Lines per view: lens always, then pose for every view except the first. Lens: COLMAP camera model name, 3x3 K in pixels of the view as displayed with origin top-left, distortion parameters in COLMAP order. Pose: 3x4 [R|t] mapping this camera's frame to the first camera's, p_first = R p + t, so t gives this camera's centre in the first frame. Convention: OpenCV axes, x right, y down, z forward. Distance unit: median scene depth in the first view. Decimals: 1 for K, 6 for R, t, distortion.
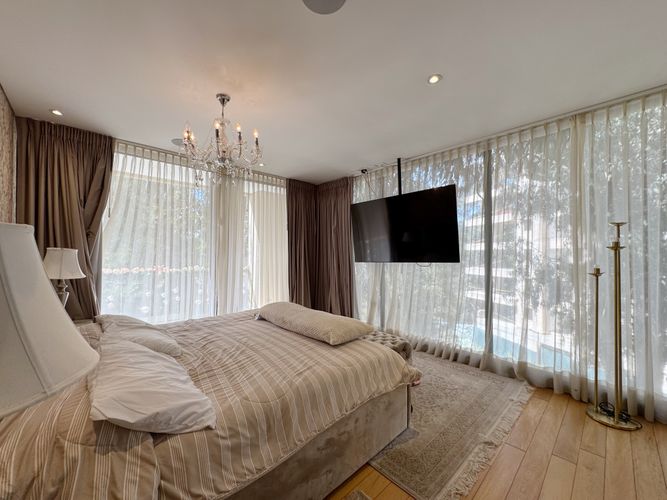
lens RADIAL K [[266.9, 0, 333.5], [0, 266.9, 250.0], [0, 0, 1]] dist [-0.000204, -0.000086]
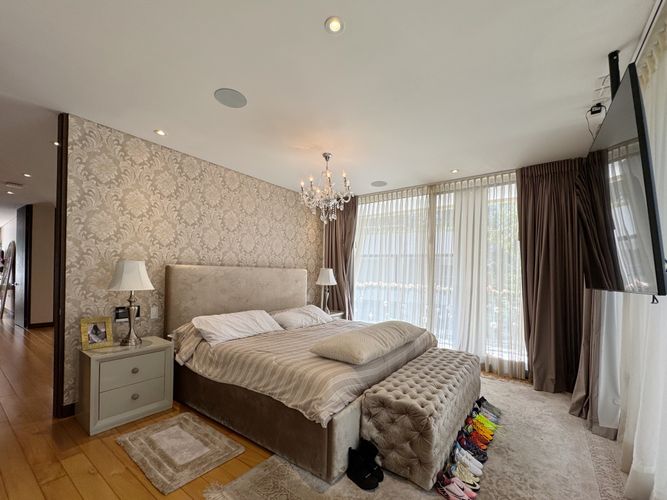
lens RADIAL K [[280.4, 0, 335.0], [0, 280.4, 271.8], [0, 0, 1]] dist [-0.001231, -0.000161]
pose [[0.196232, -0.005637, -0.980541, 0.719066], [-0.000738, 0.999982, -0.005896, 0.024659], [0.980557, 0.001881, 0.196224, 0.554367]]
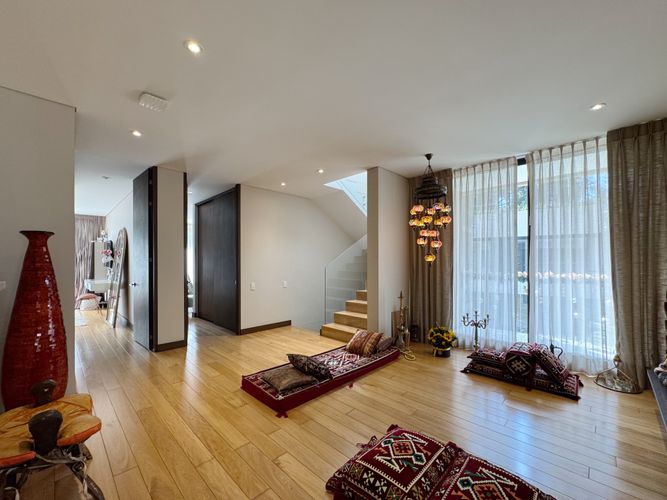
lens RADIAL K [[276.2, 0, 332.3], [0, 276.2, 257.4], [0, 0, 1]] dist [-0.001511, -0.000625]
pose [[0.028310, -0.016794, -0.999458, 0.493232], [0.019025, 0.999687, -0.016259, 0.020642], [0.999418, -0.018555, 0.028621, 0.351722]]
